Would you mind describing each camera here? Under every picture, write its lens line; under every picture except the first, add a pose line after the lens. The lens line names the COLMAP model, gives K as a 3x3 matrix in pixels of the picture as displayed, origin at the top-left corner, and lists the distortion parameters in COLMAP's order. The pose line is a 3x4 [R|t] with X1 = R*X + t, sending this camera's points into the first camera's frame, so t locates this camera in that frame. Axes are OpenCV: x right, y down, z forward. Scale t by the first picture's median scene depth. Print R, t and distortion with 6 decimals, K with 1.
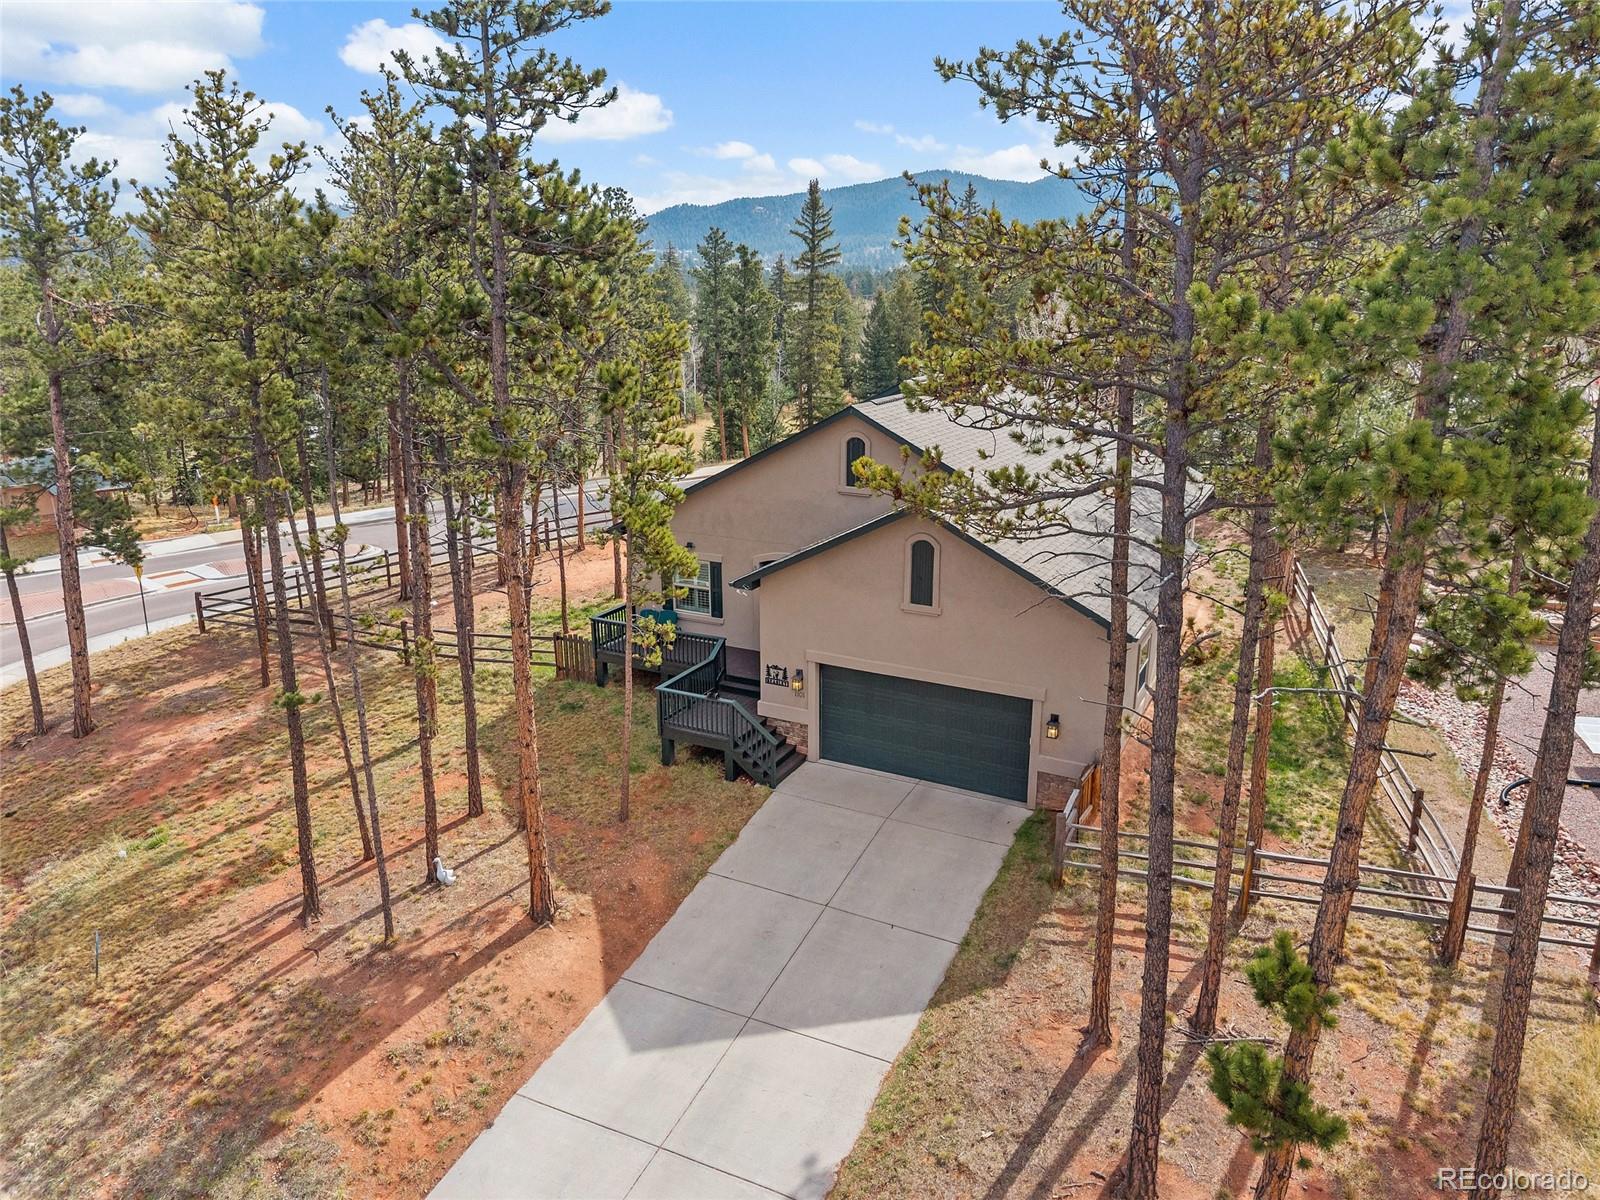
lens RADIAL K [[1085.2, 0, 800.0], [0, 1085.2, 600.0], [0, 0, 1]] dist [-0.000953, 0.004881]
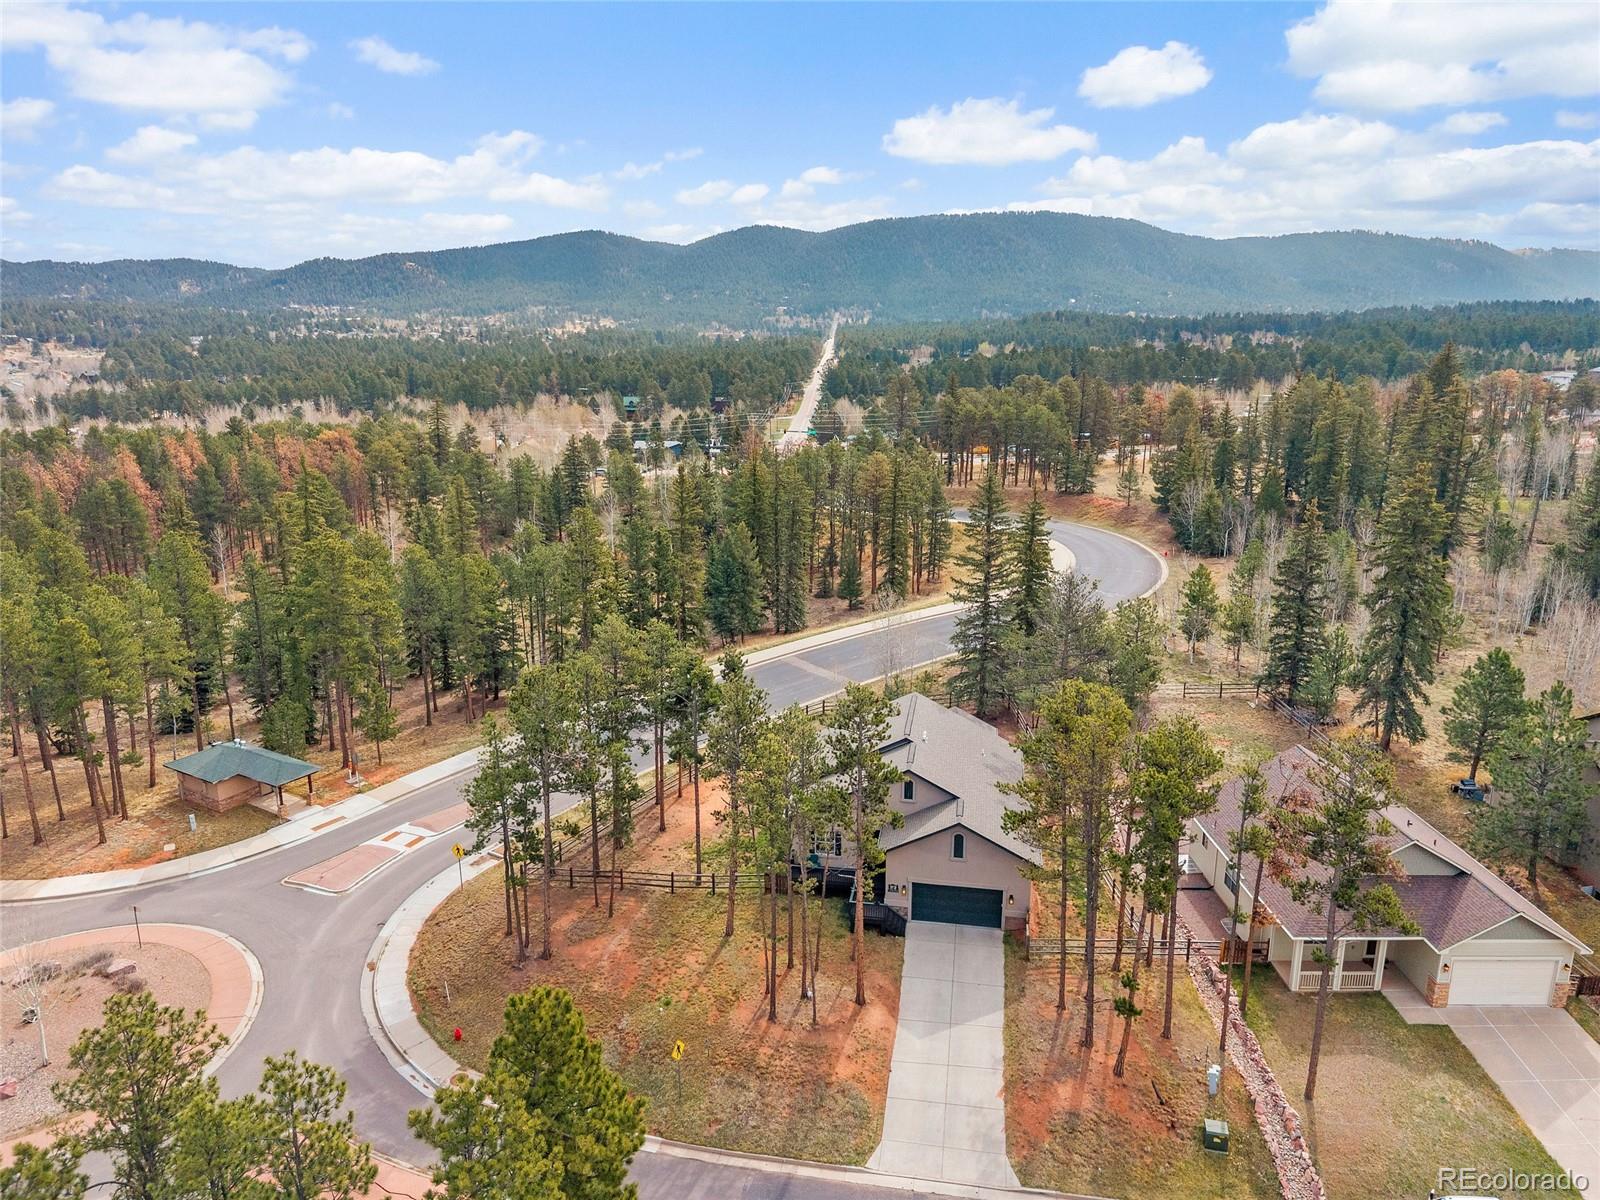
lens RADIAL K [[1072.3, 0, 800.0], [0, 1072.3, 600.0], [0, 0, 1]] dist [0.005944, -0.004765]
pose [[0.954252, -0.068103, 0.291145, -1.146078], [0.080419, 0.996293, -0.030531, -0.676374], [-0.287986, 0.052548, 0.956192, -1.662402]]
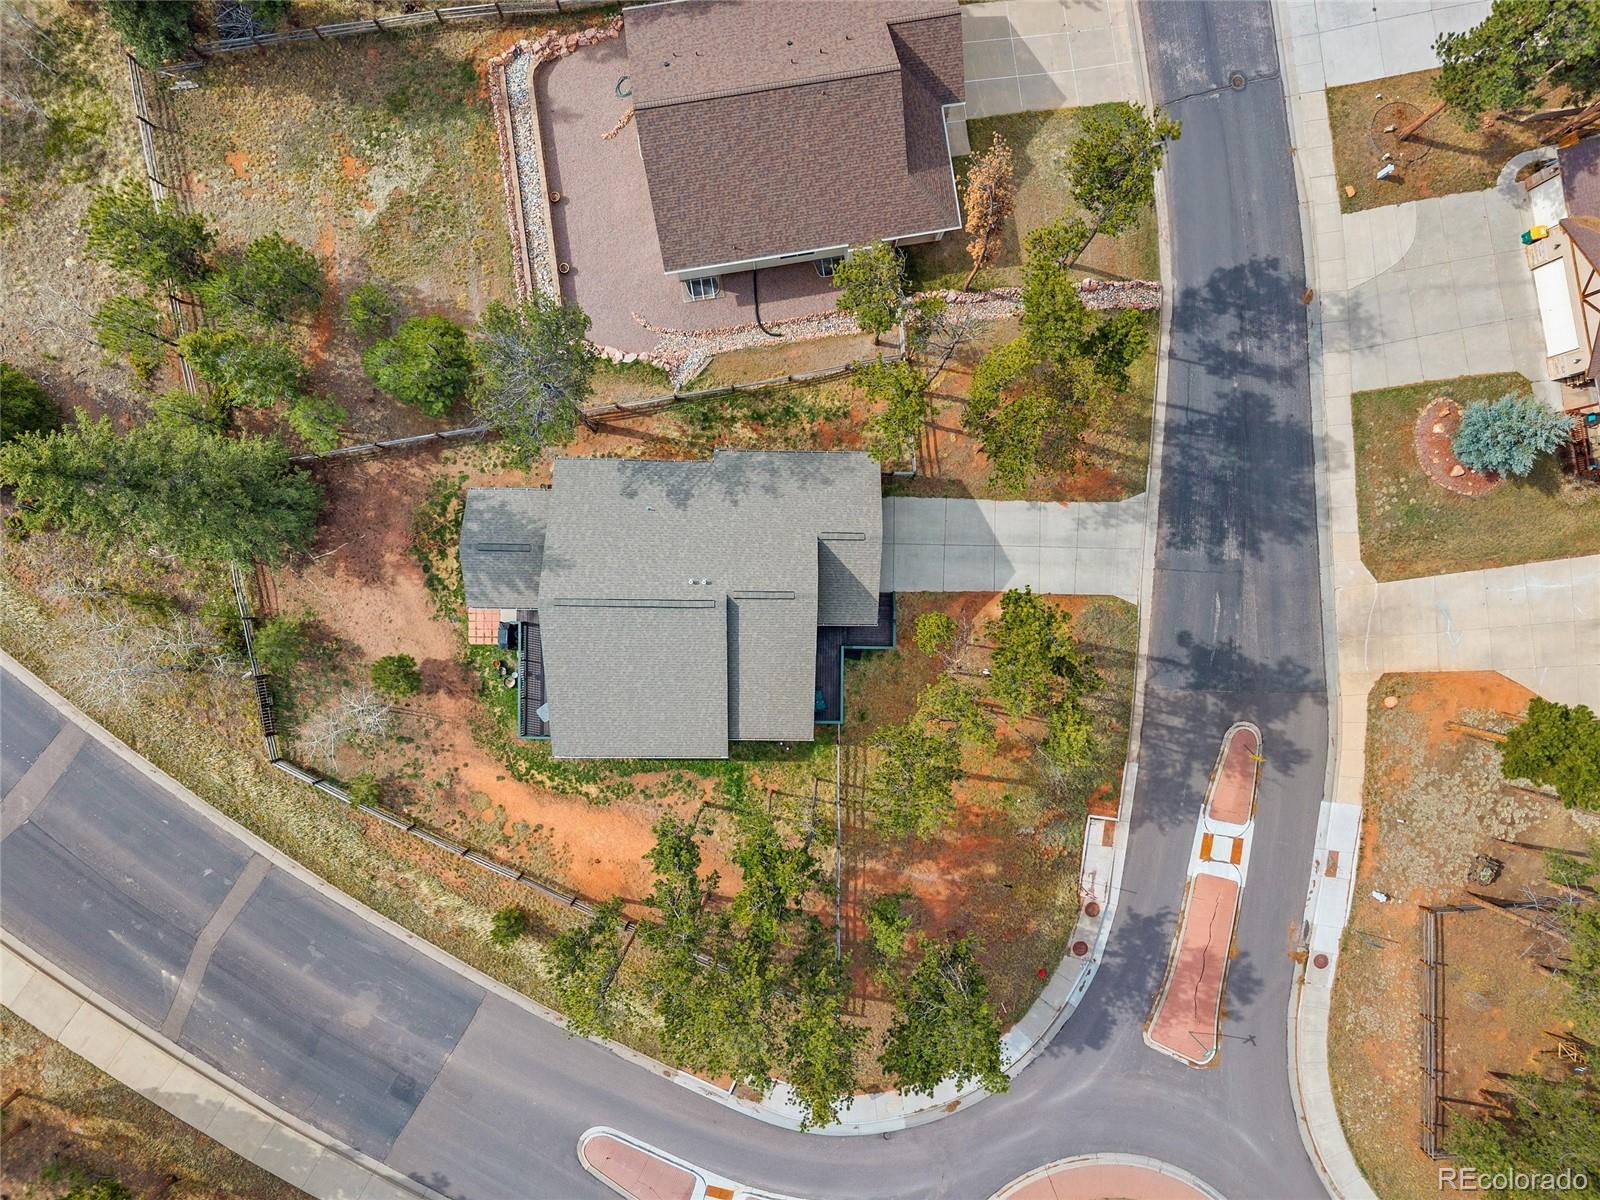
lens RADIAL K [[1101.7, 0, 800.0], [0, 1101.7, 600.0], [0, 0, 1]] dist [0.004946, -0.001475]
pose [[-0.446619, -0.894690, -0.007854, 0.094933], [0.241153, -0.128825, 0.961899, -2.914015], [-0.861613, 0.427708, 0.273292, 0.609203]]
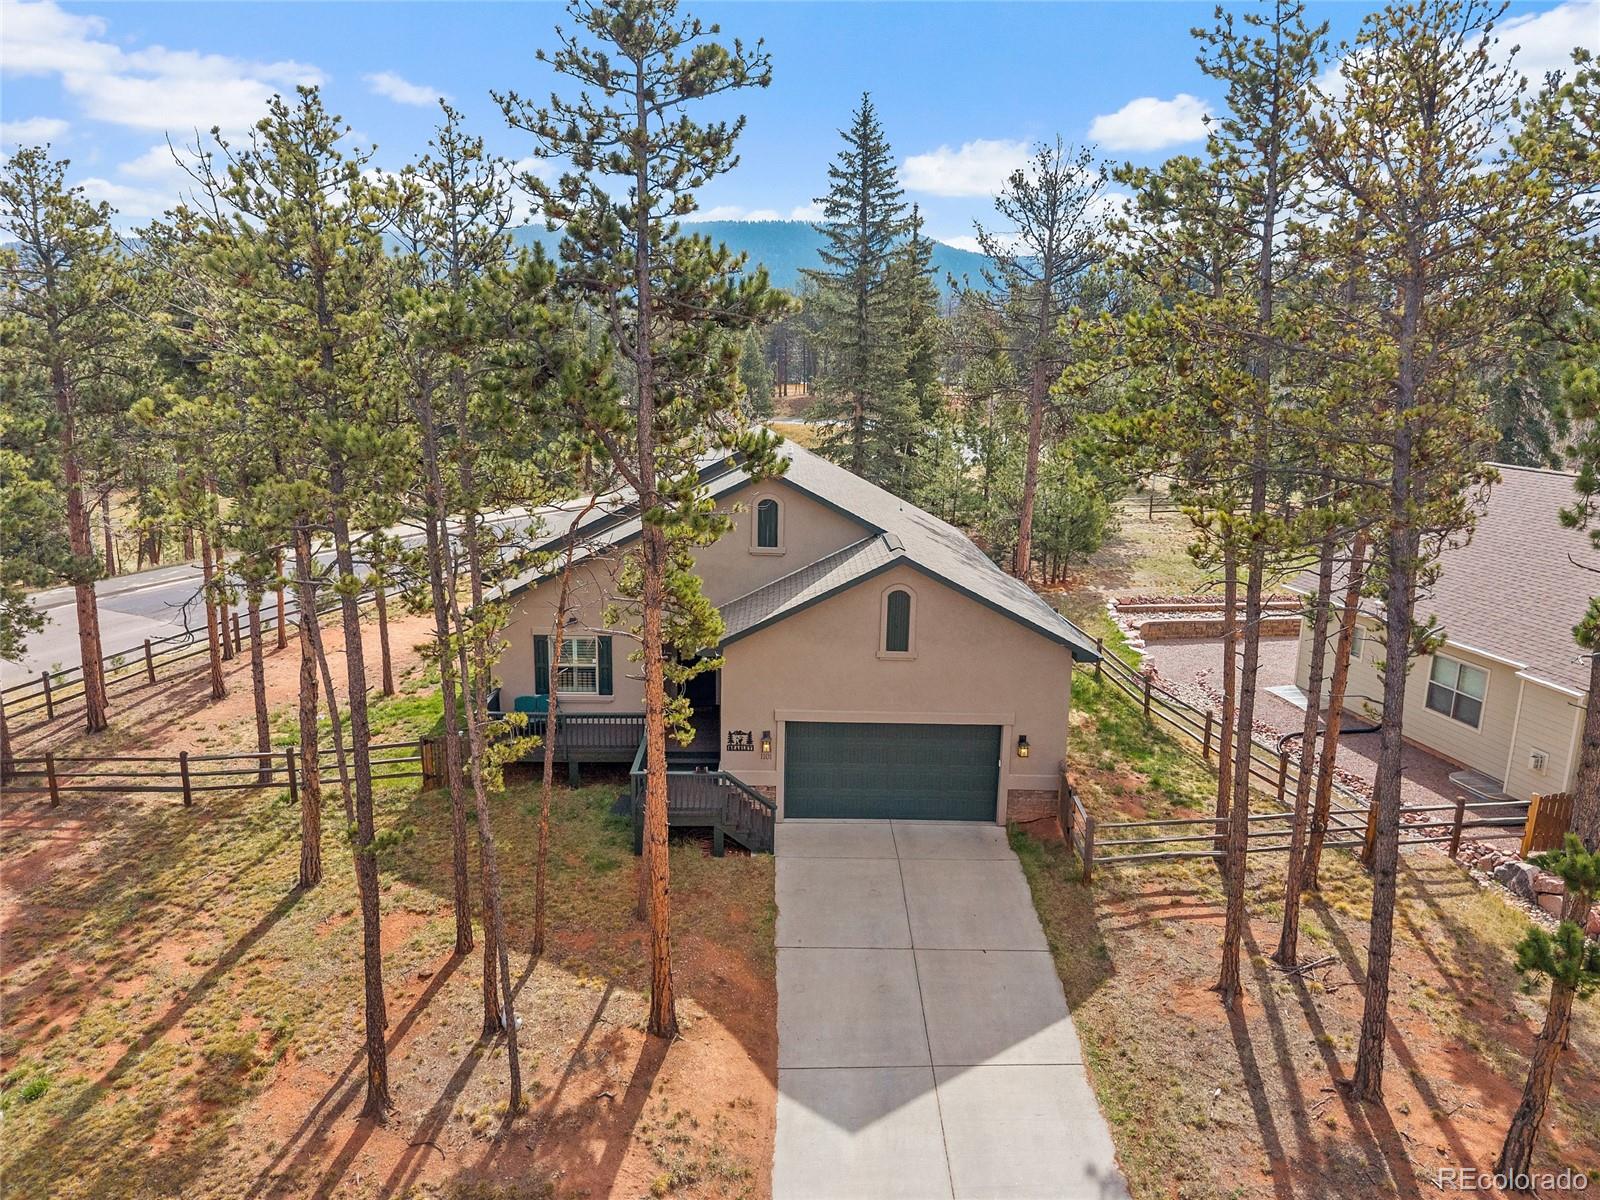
lens RADIAL K [[1101.7, 0, 800.0], [0, 1101.7, 600.0], [0, 0, 1]] dist [0.004946, -0.001475]
pose [[0.881631, -0.084558, 0.464303, -0.557392], [0.110170, 0.993511, -0.028258, -0.030606], [-0.458901, 0.076065, 0.885226, 0.103088]]
